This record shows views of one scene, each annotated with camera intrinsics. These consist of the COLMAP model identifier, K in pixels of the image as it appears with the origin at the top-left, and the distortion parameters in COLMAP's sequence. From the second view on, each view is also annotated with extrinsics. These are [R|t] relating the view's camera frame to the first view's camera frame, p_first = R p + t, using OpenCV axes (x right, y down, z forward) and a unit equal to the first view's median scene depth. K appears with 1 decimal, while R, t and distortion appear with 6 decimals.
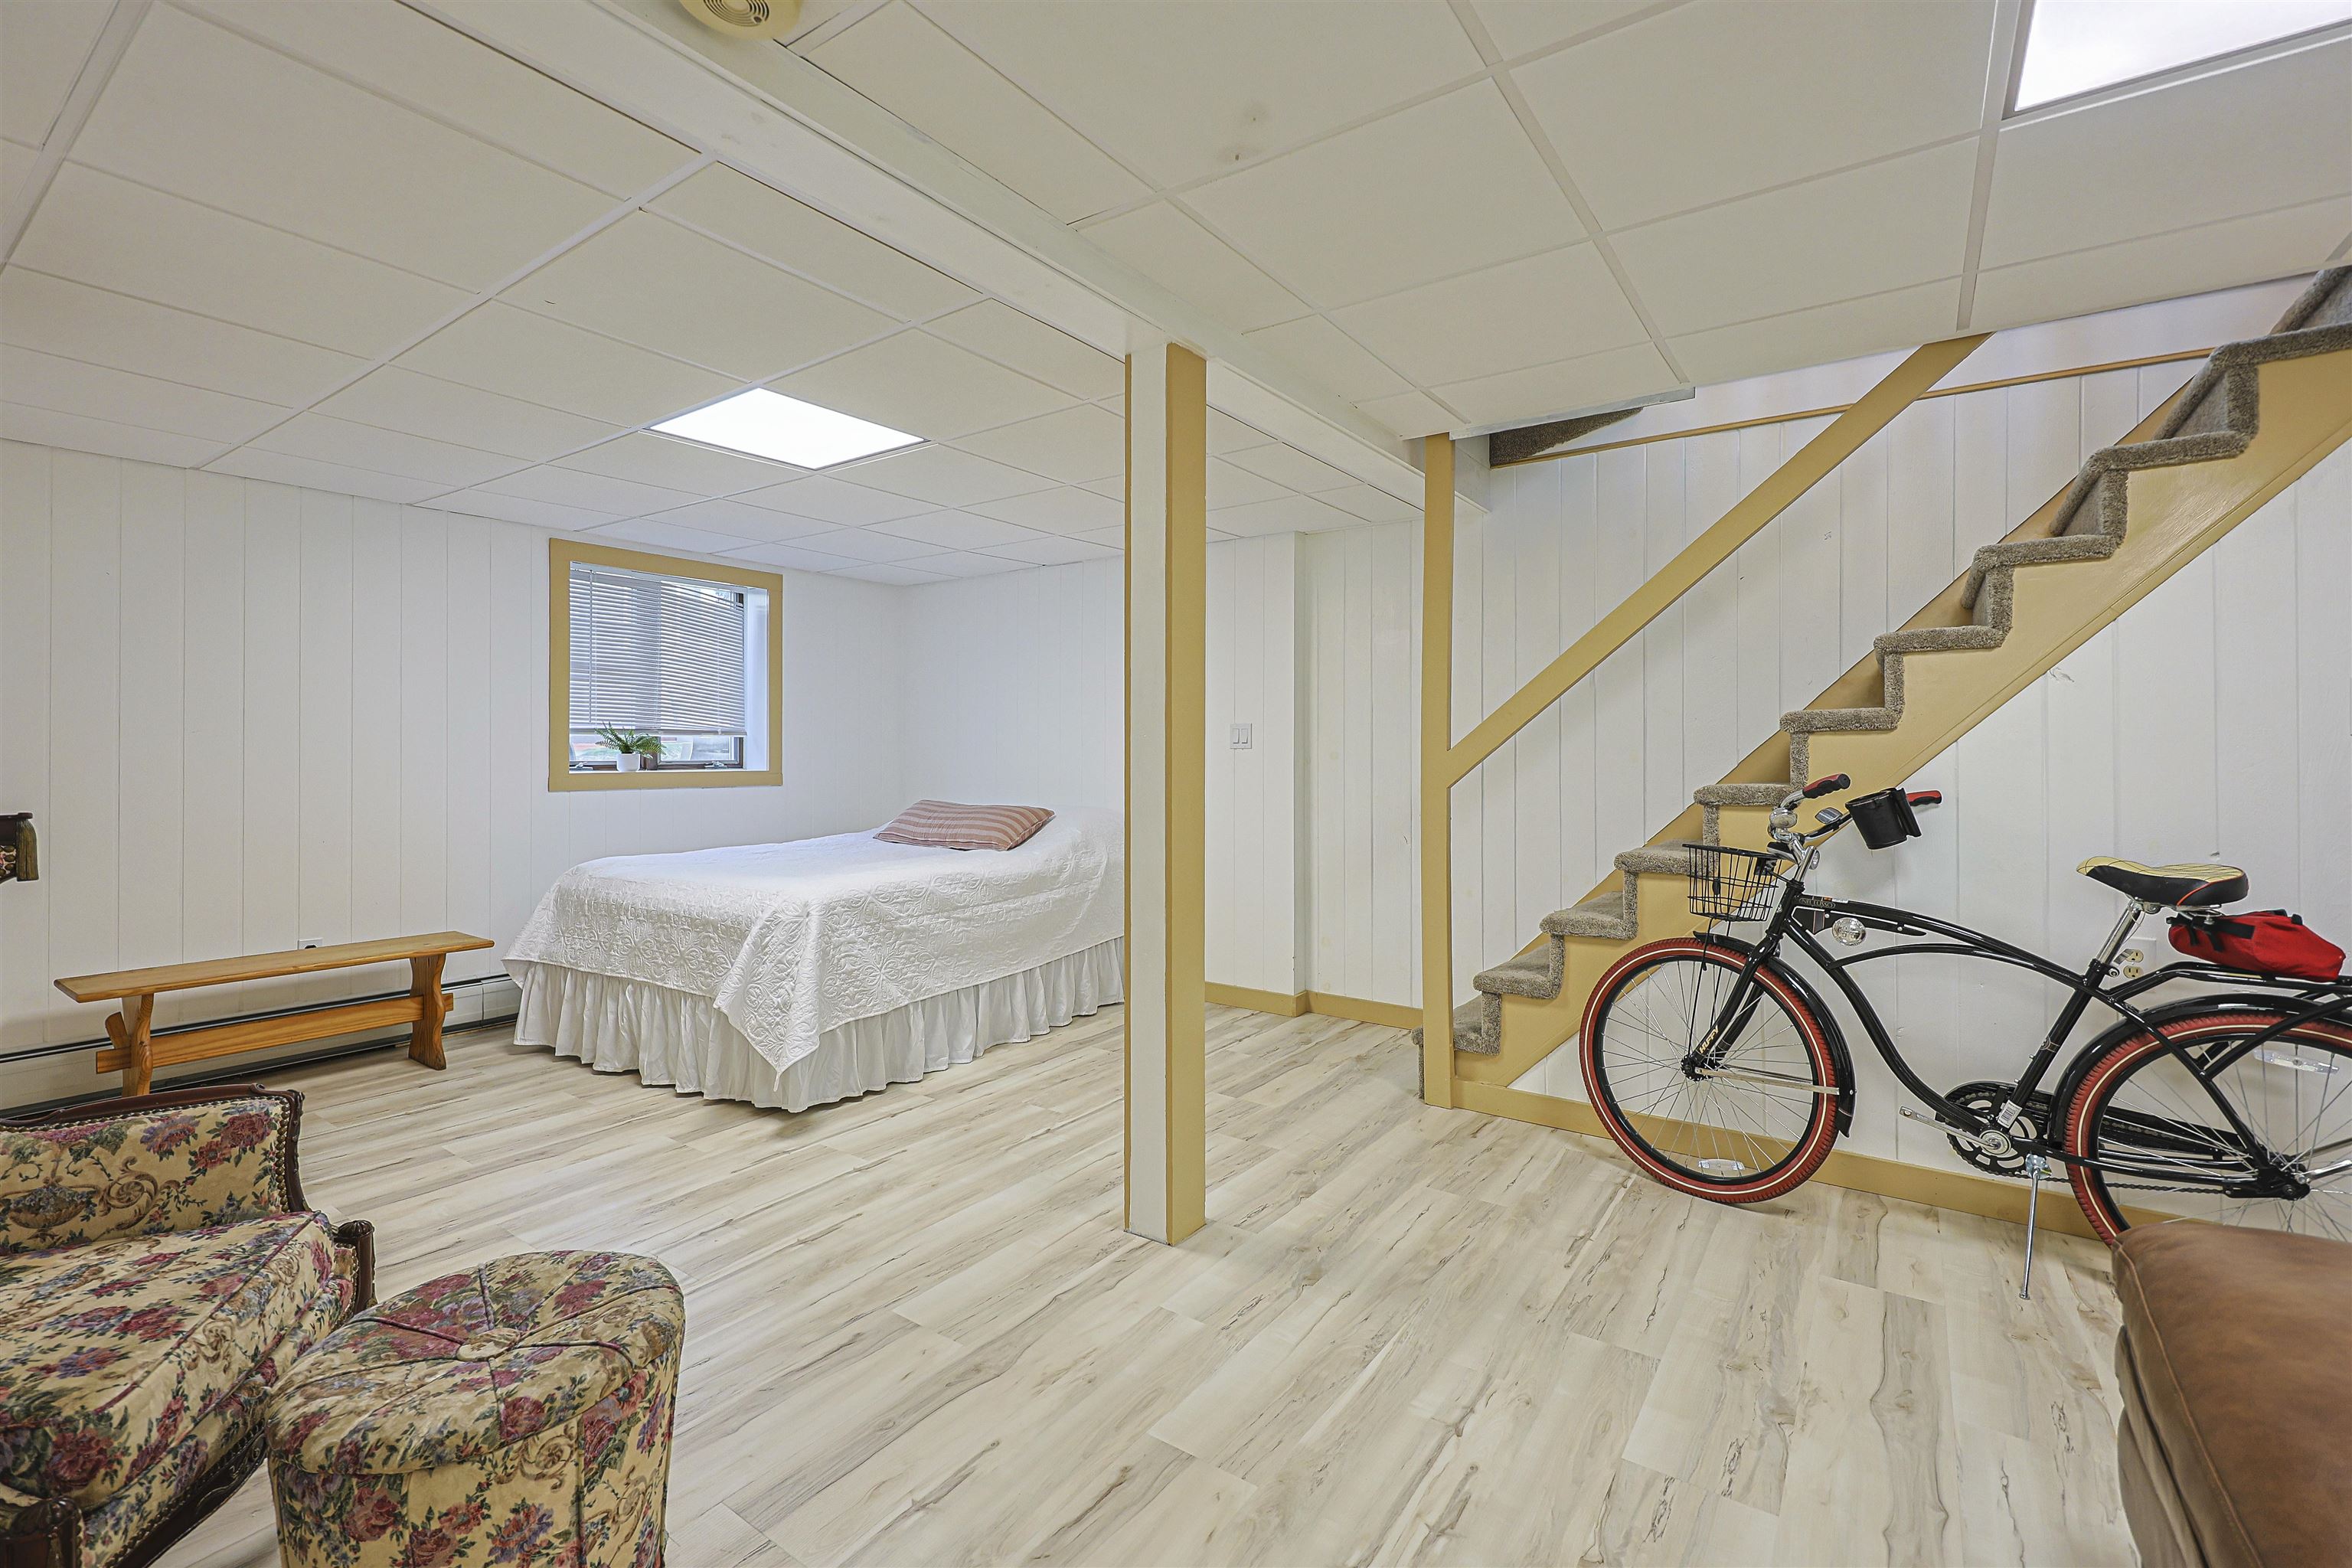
lens RADIAL K [[1010.1, 0, 1201.2], [0, 1010.1, 748.5], [0, 0, 1]] dist [0.002164, 0.000771]
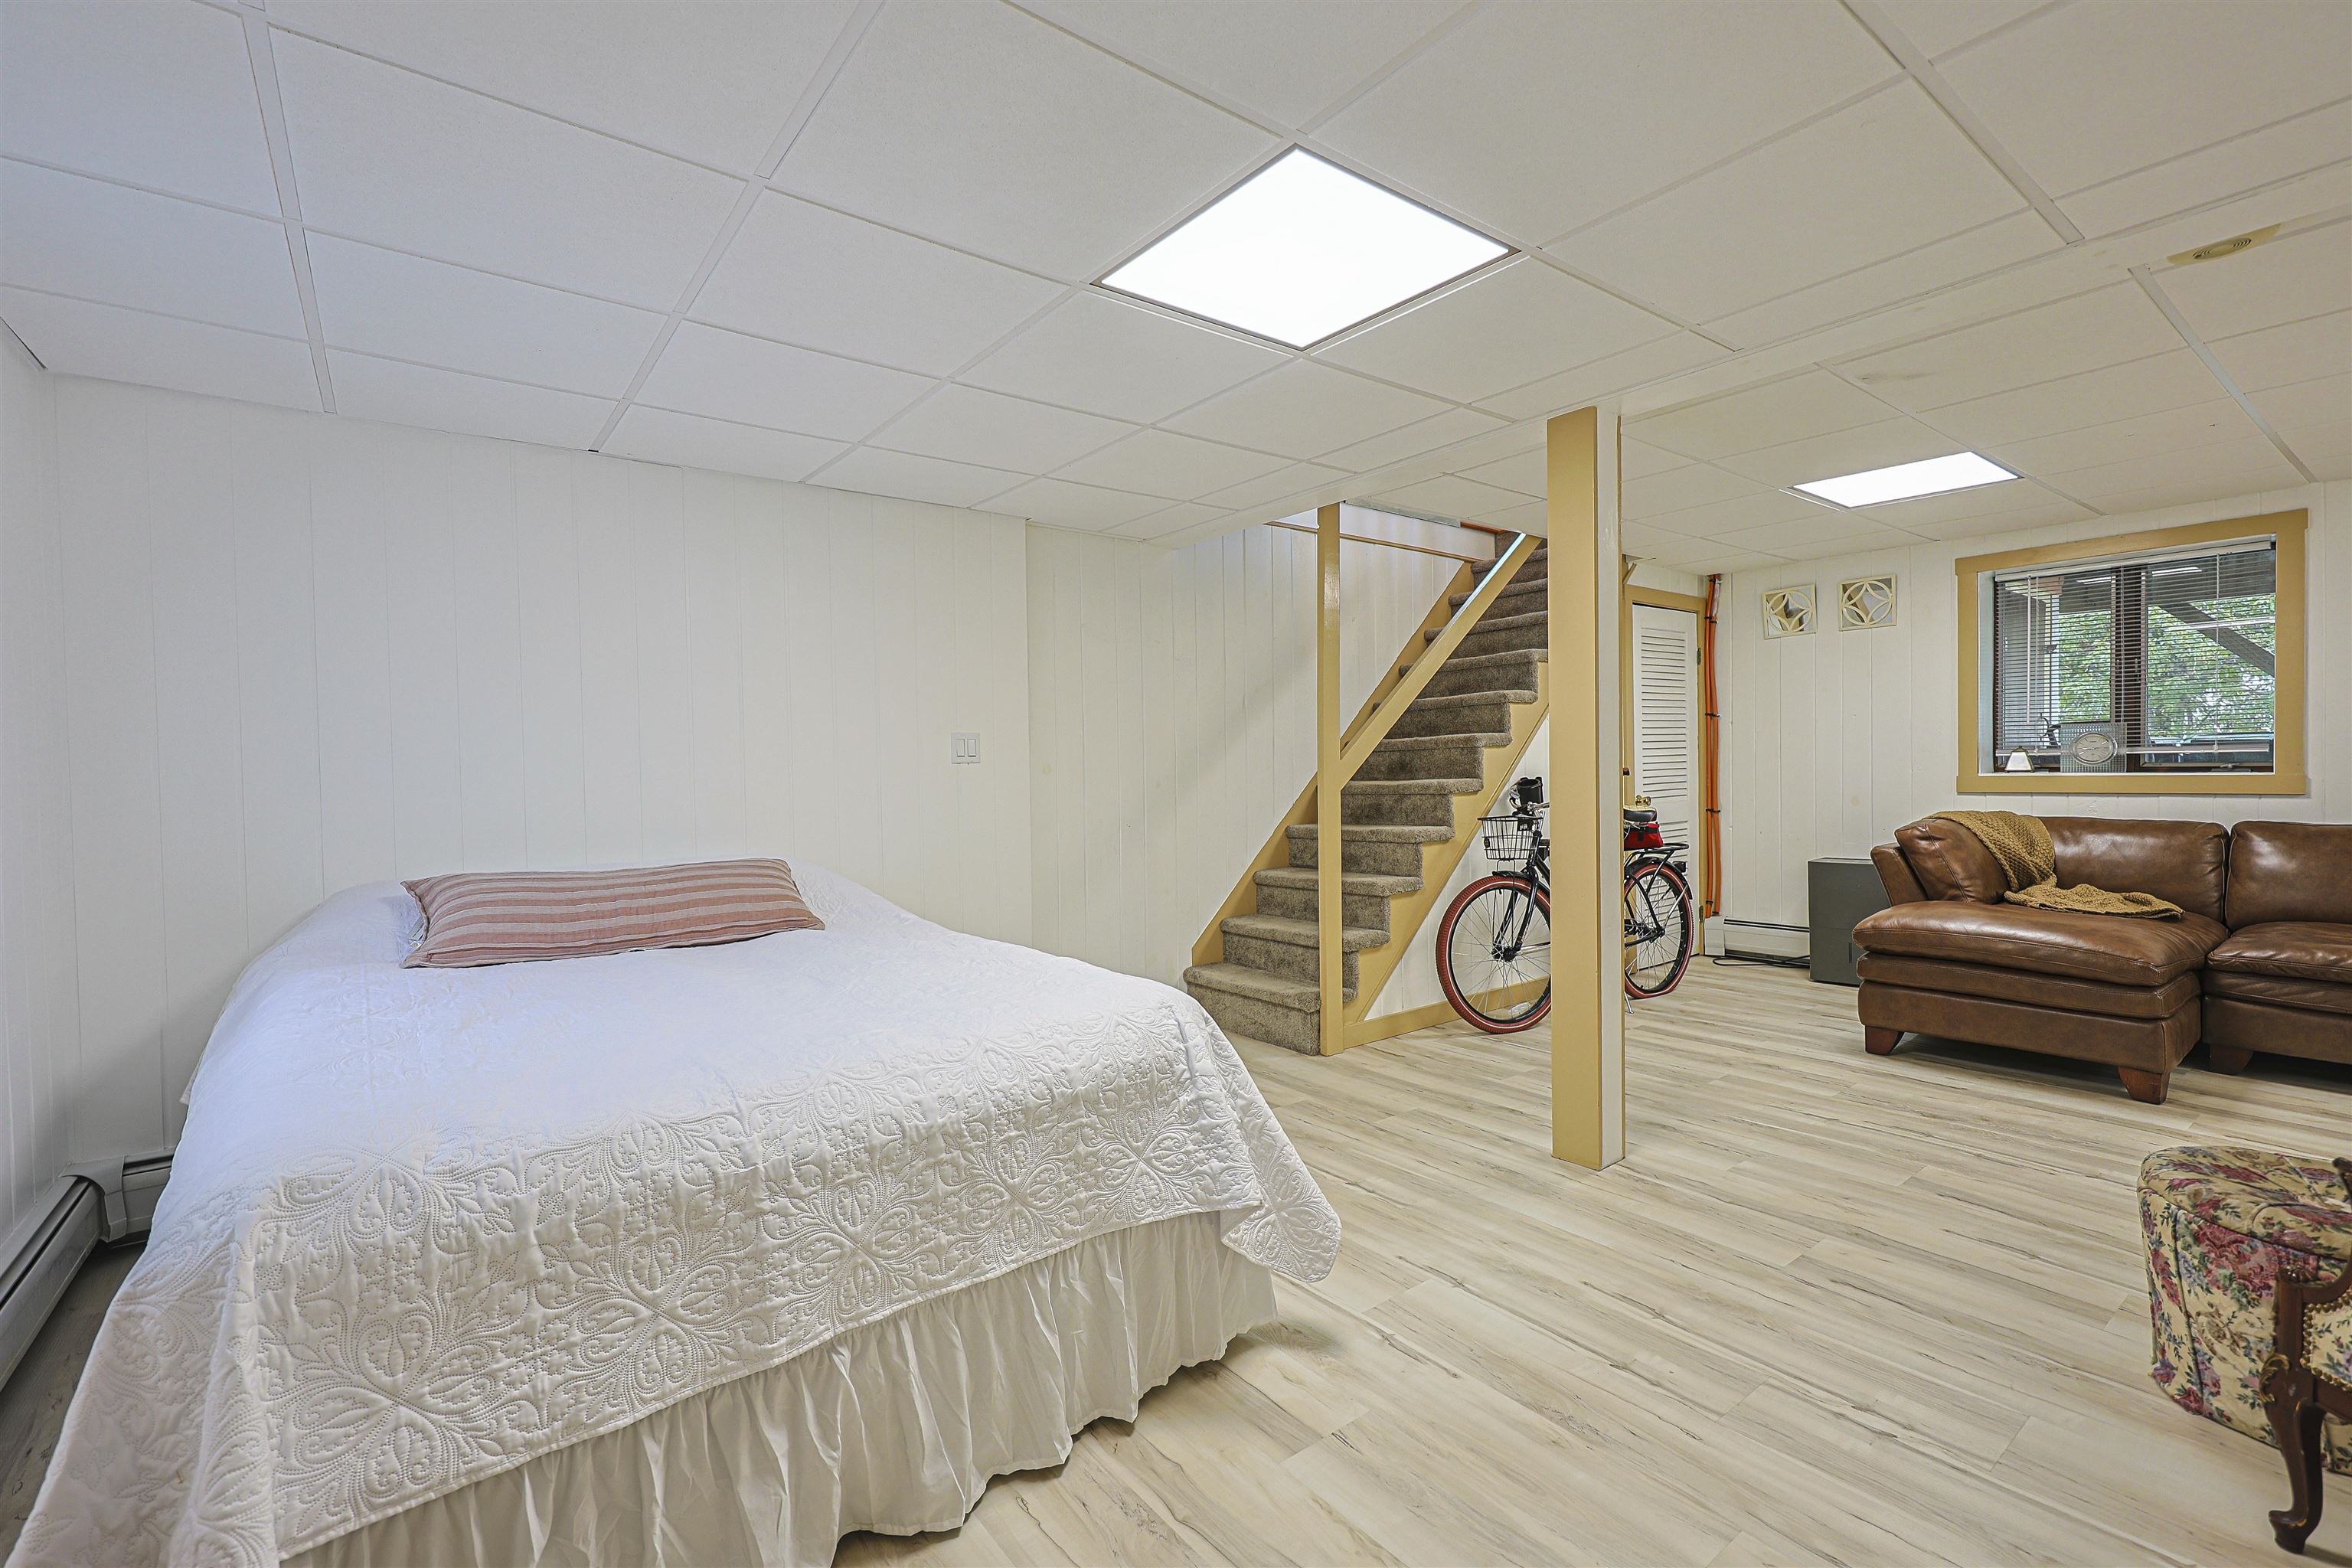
lens RADIAL K [[1010.1, 0, 1168.1], [0, 1010.1, 783.7], [0, 0, 1]] dist [0.002164, 0.000771]
pose [[0.320893, -0.026236, 0.946752, -1.172035], [0.012777, 0.999645, 0.023371, 0.000100], [-0.947029, 0.004597, 0.321114, 0.970932]]
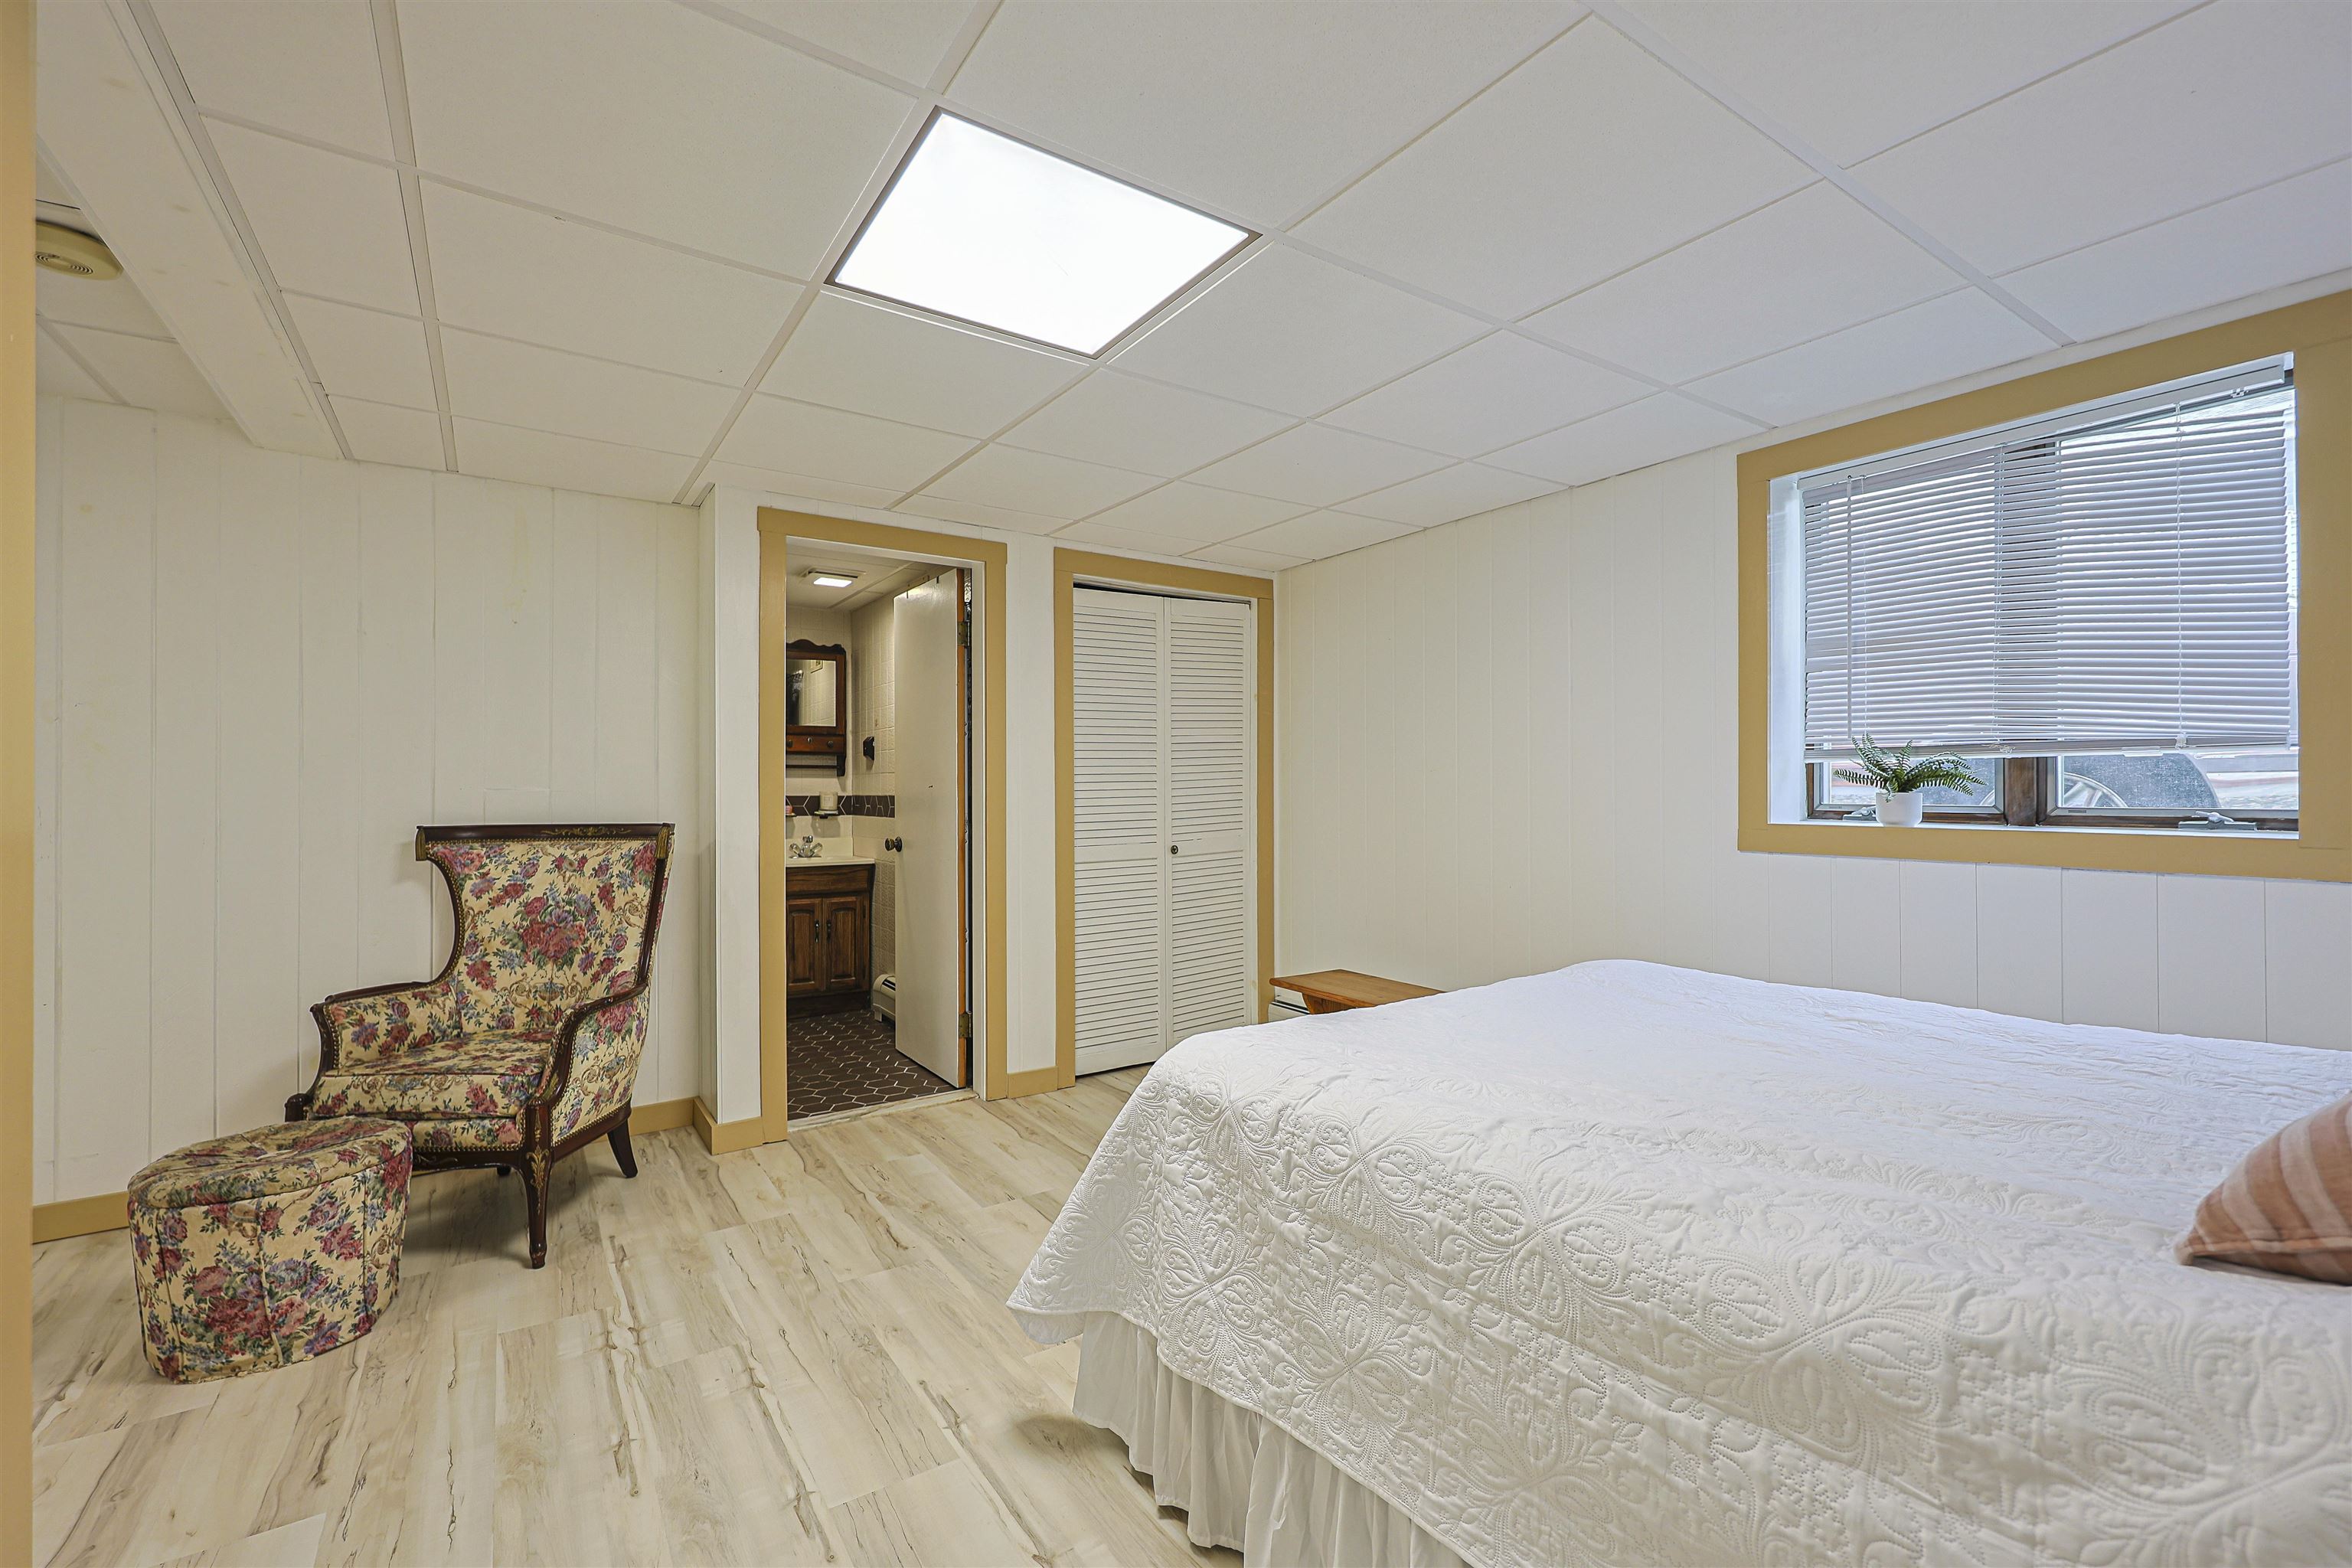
lens RADIAL K [[1010.1, 0, 1175.6], [0, 1010.1, 780.9], [0, 0, 1]] dist [0.002164, 0.000771]
pose [[-0.374154, -0.004044, -0.927358, 0.133673], [0.005671, 0.999962, -0.006649, 0.000813], [0.927349, -0.007747, -0.374117, 1.448212]]
